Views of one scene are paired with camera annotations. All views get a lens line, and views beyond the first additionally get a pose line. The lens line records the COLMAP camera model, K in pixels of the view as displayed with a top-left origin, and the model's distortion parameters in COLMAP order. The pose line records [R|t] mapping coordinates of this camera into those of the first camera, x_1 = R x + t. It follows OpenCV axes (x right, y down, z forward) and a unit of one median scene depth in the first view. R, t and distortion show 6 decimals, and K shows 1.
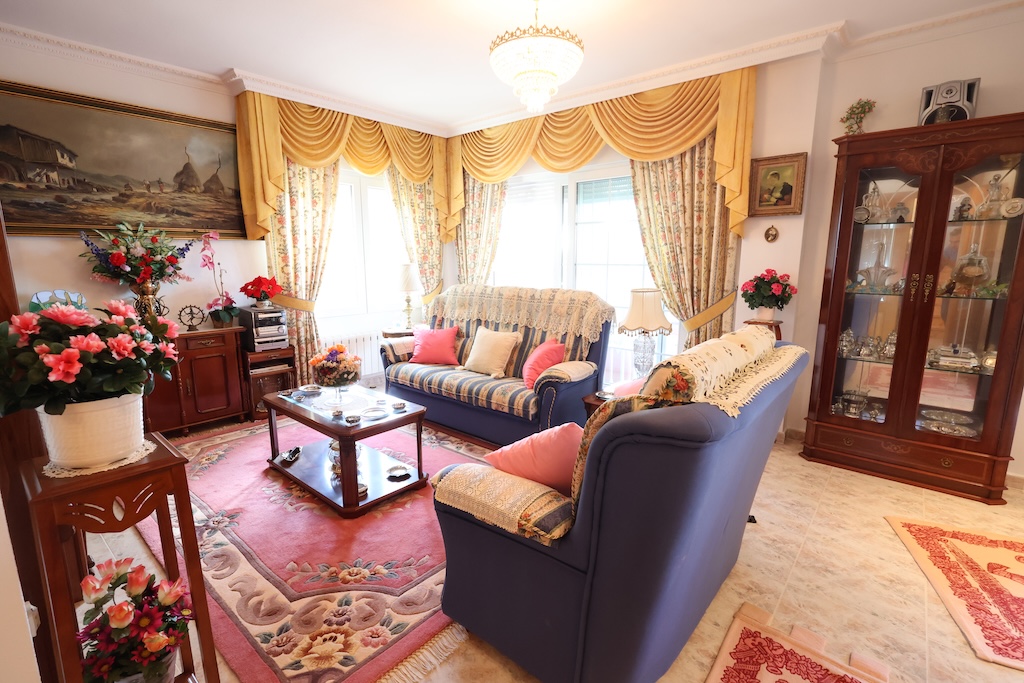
lens RADIAL K [[477.0, 0, 510.1], [0, 477.0, 342.5], [0, 0, 1]] dist [-0.001087, 0.000656]
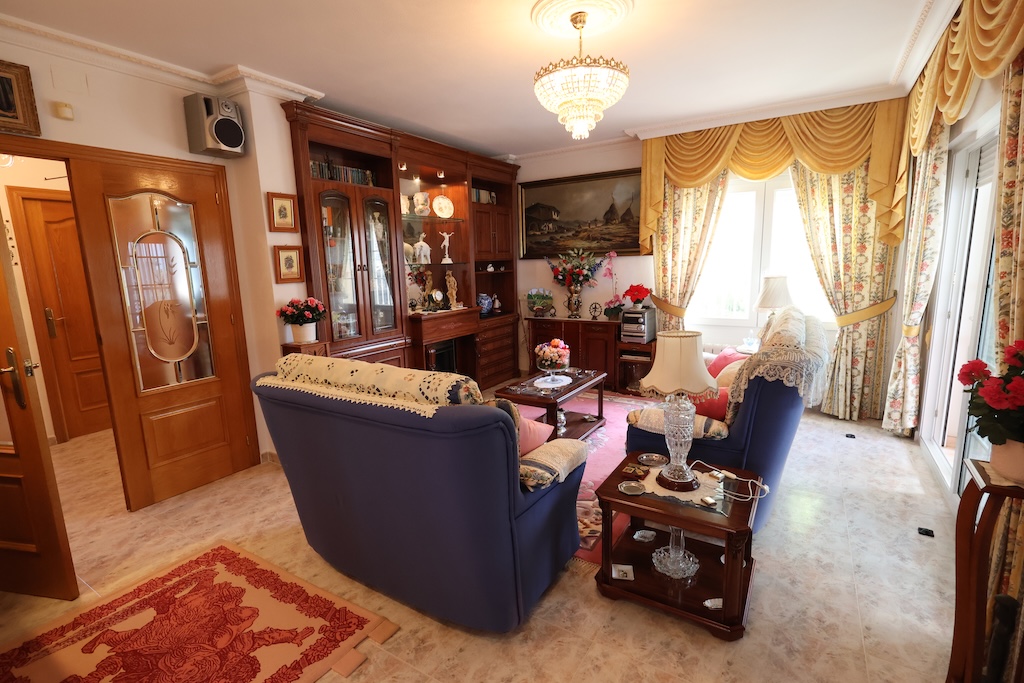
lens RADIAL K [[477.0, 0, 510.1], [0, 477.0, 342.5], [0, 0, 1]] dist [-0.001087, 0.000656]
pose [[0.141318, 0.164038, -0.976279, 0.750645], [-0.148017, 0.978592, 0.143001, -0.128428], [0.978836, 0.124297, 0.162573, 0.518389]]
